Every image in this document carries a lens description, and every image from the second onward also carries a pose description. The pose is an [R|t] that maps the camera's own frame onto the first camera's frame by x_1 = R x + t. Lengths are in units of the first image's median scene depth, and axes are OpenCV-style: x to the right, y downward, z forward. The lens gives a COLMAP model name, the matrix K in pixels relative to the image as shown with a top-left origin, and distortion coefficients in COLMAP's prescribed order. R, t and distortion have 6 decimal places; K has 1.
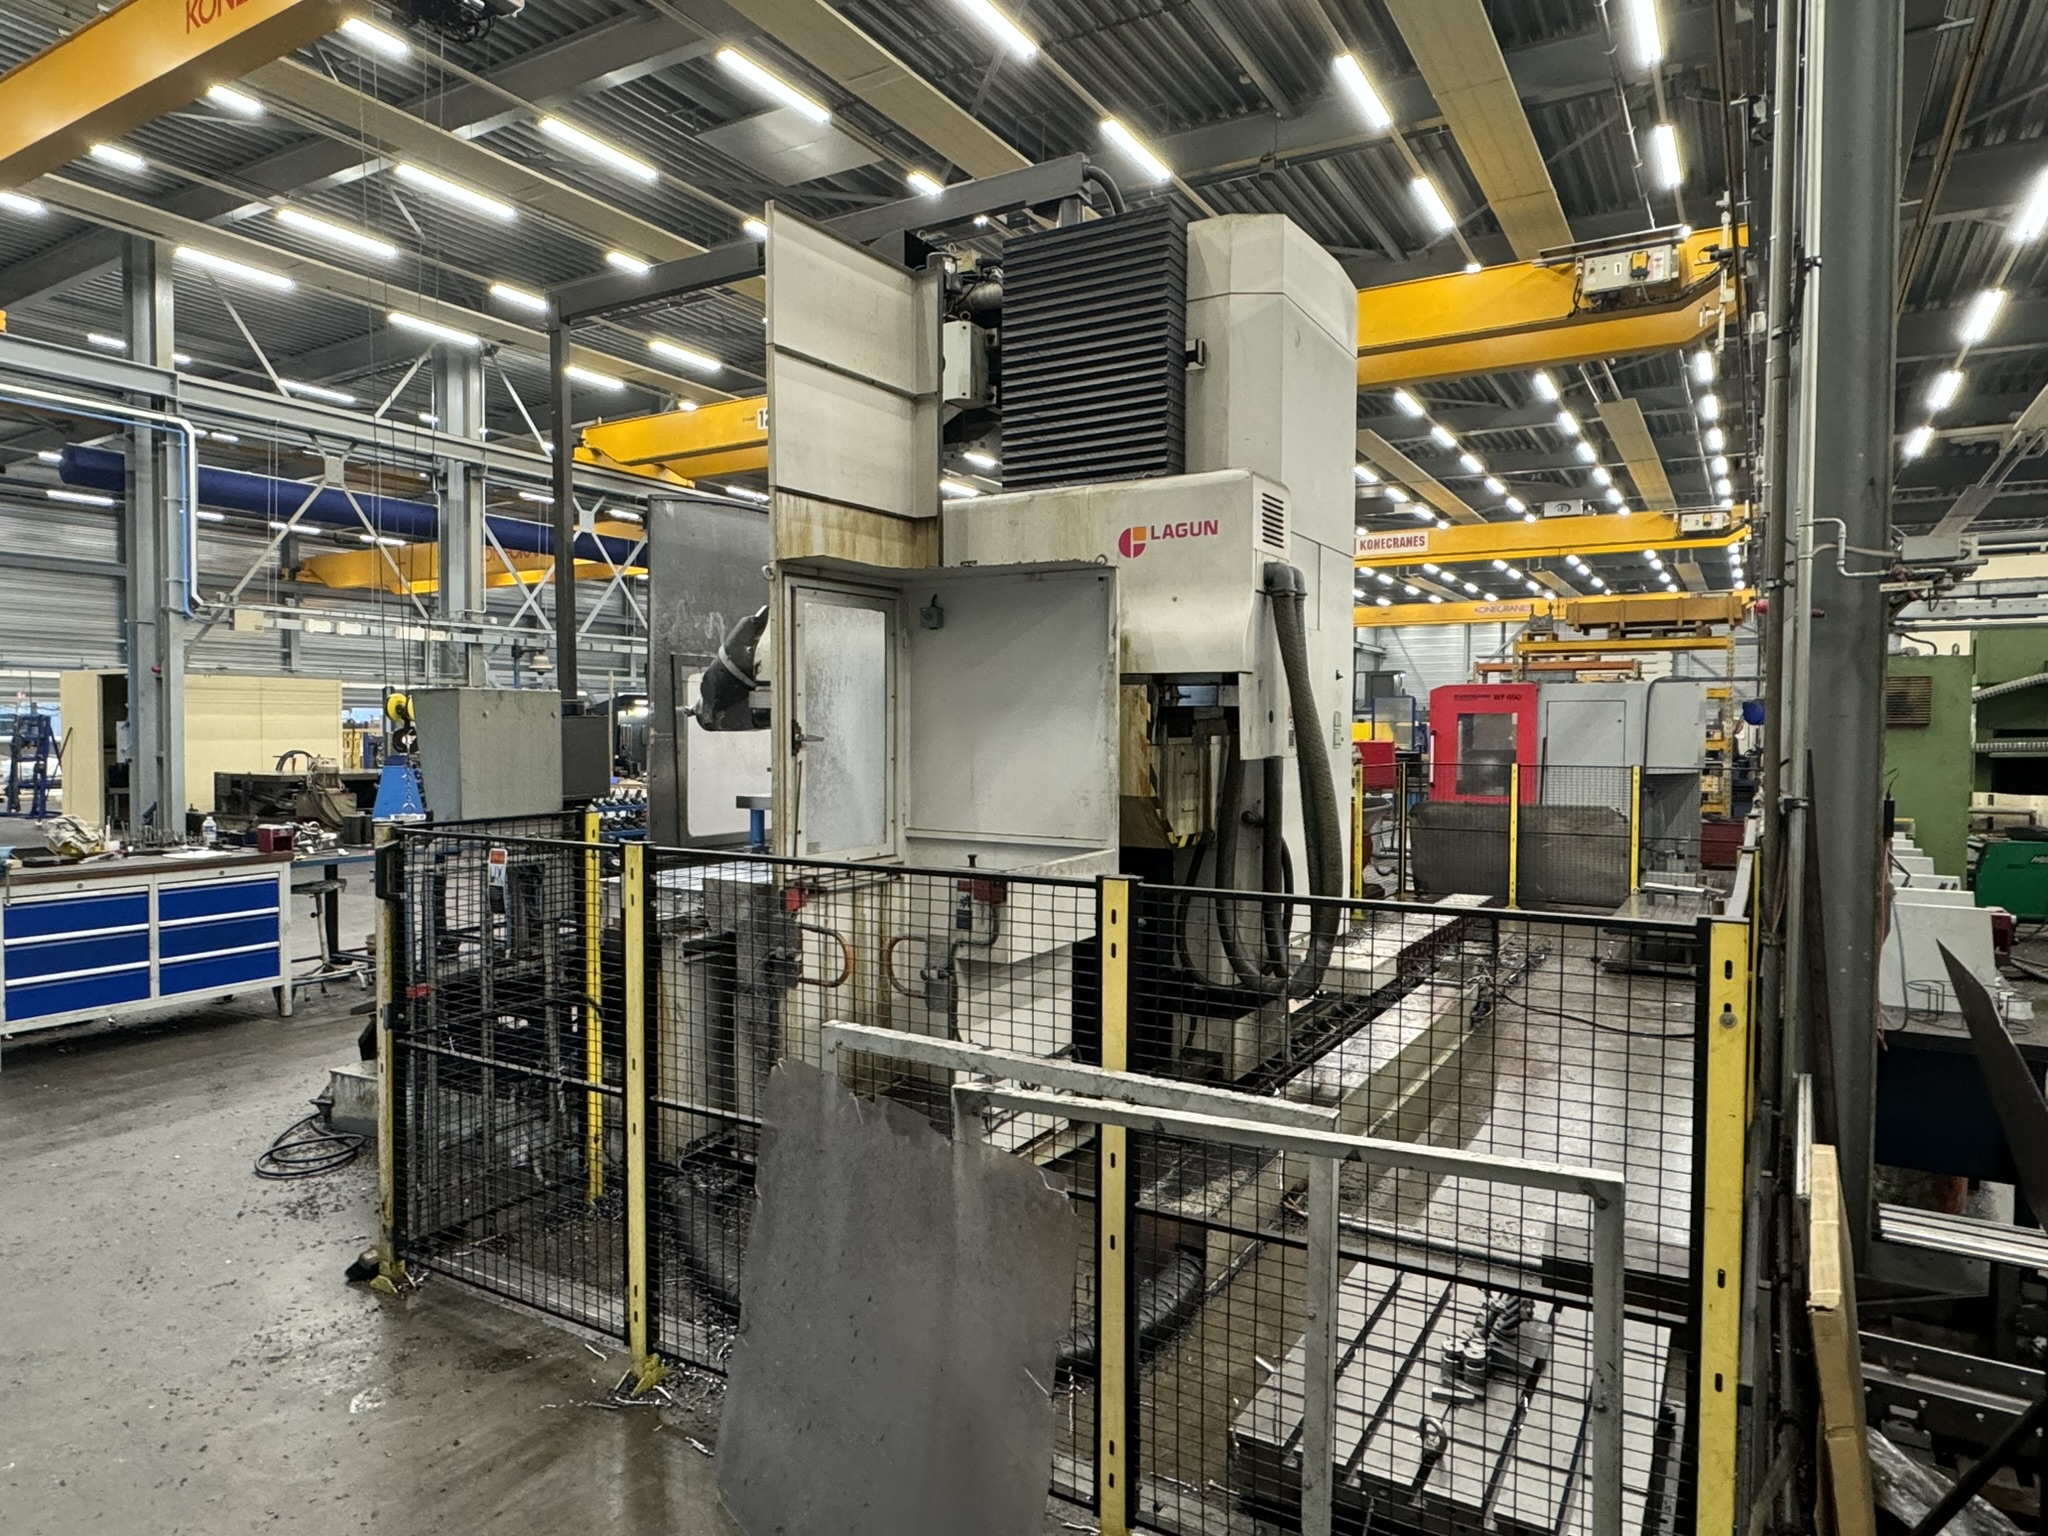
lens RADIAL K [[1243.3, 0, 1024.0], [0, 1243.3, 768.0], [0, 0, 1]] dist [0.003294, 0.000840]
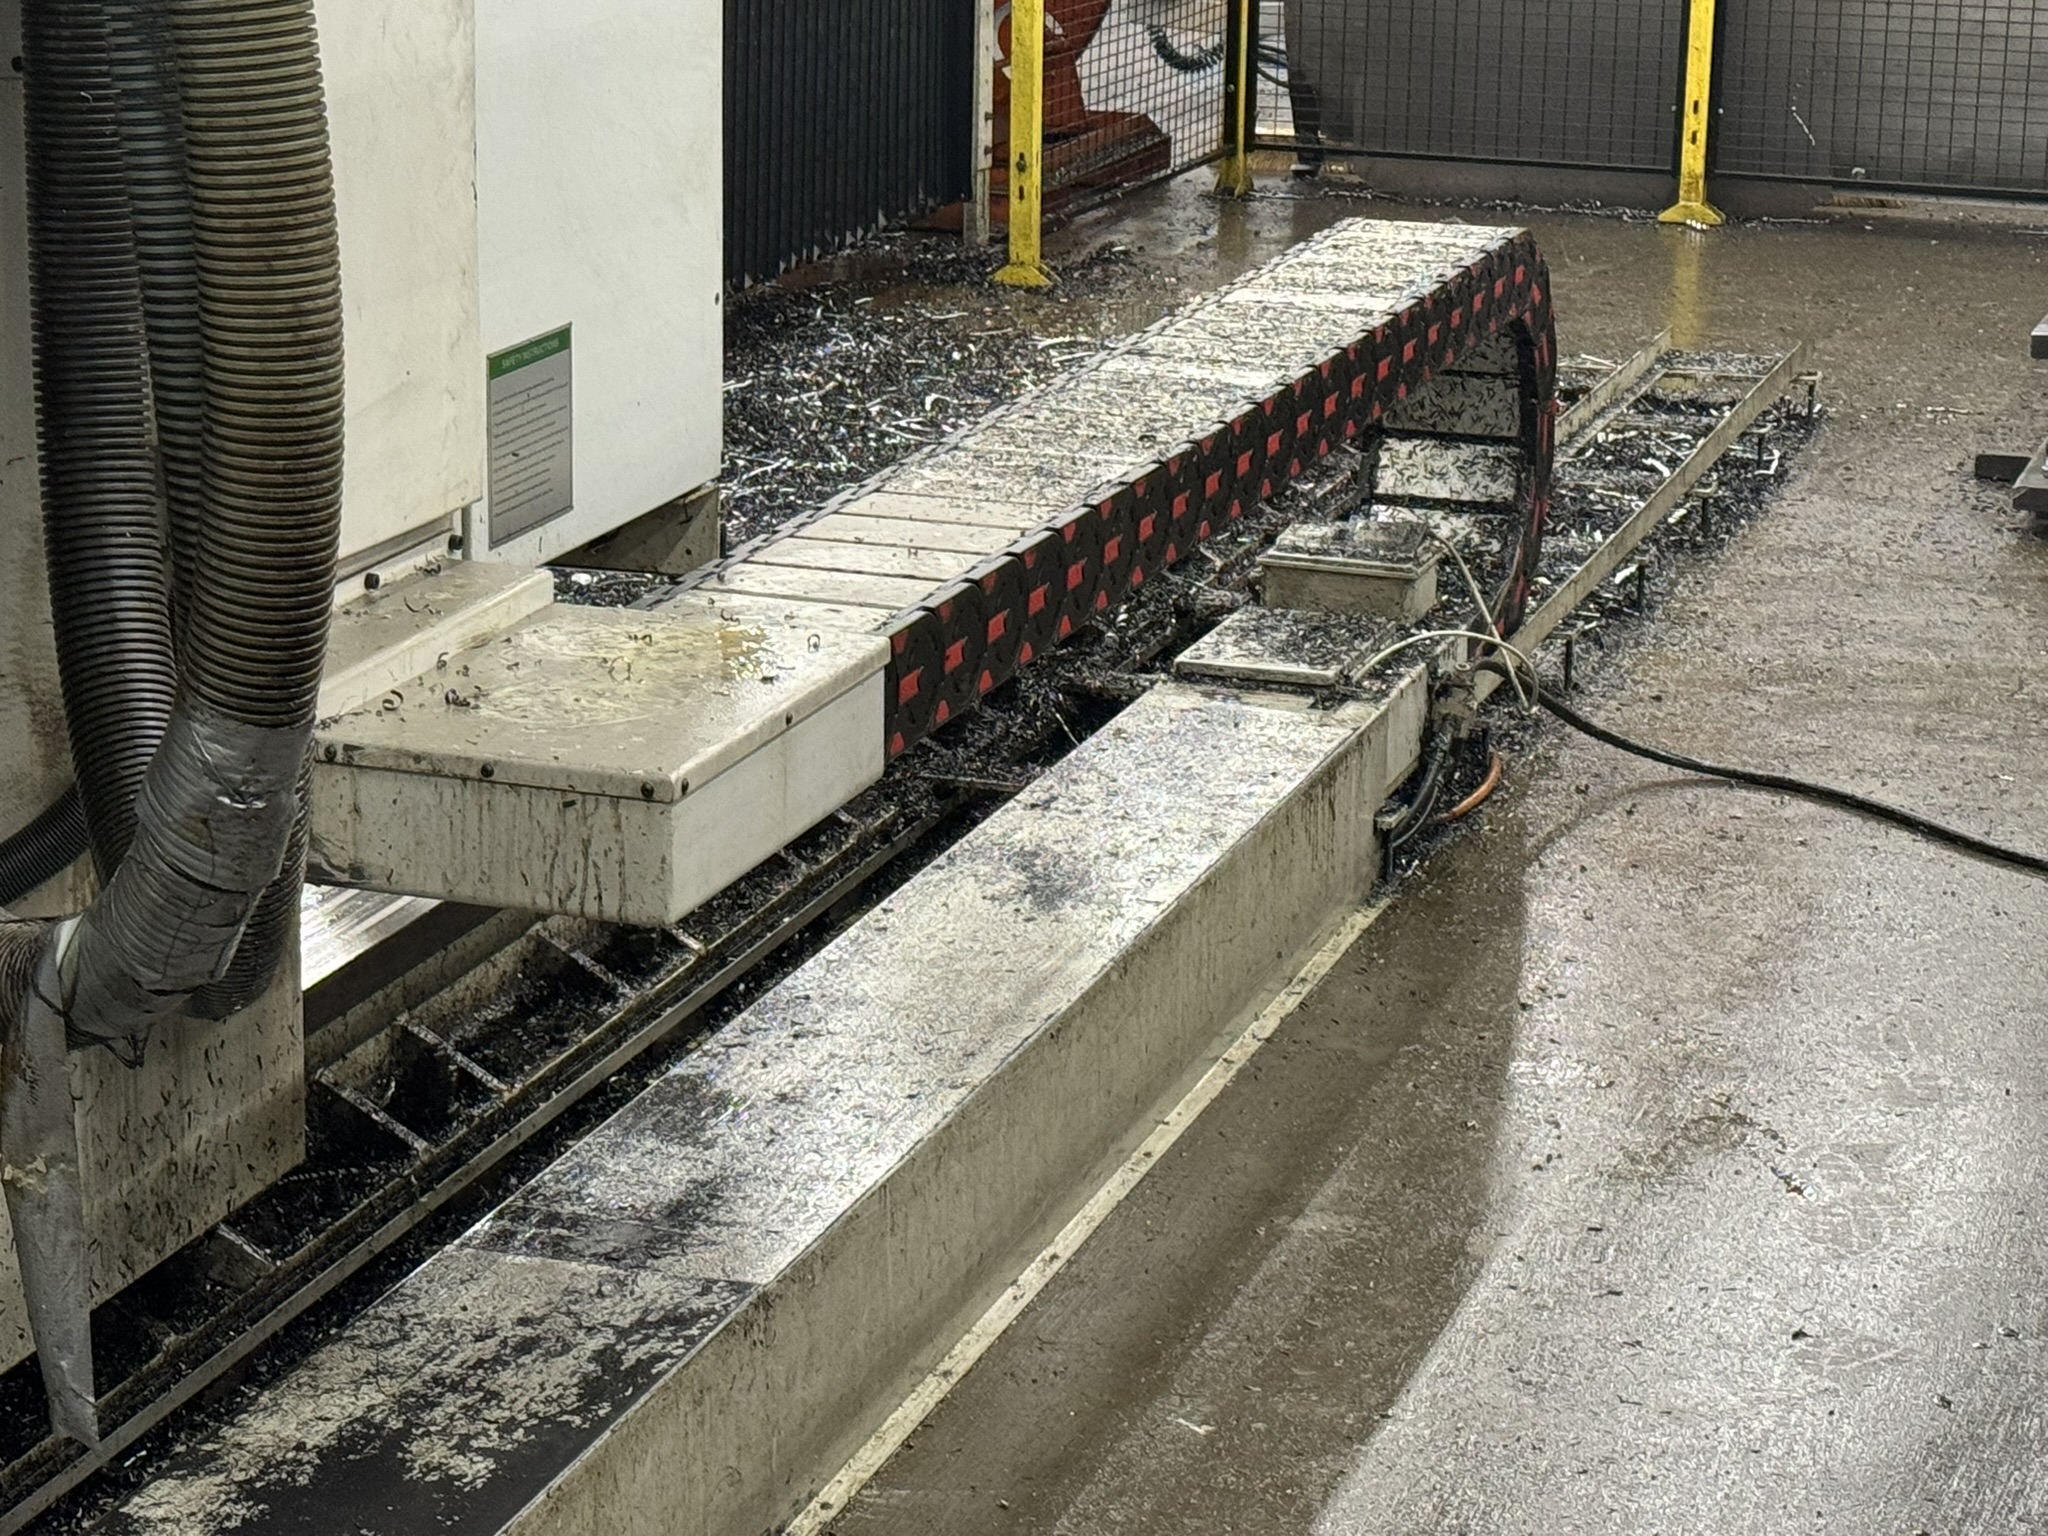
lens RADIAL K [[4816.2, 0, 1024.0], [0, 4816.2, 768.0], [0, 0, 1]] dist [0.015314, 0.024379]
pose [[0.977592, -0.046173, 0.205384, 0.140316], [-0.004465, 0.970881, 0.239520, 0.000256], [-0.210463, -0.235069, 0.948919, 0.264699]]
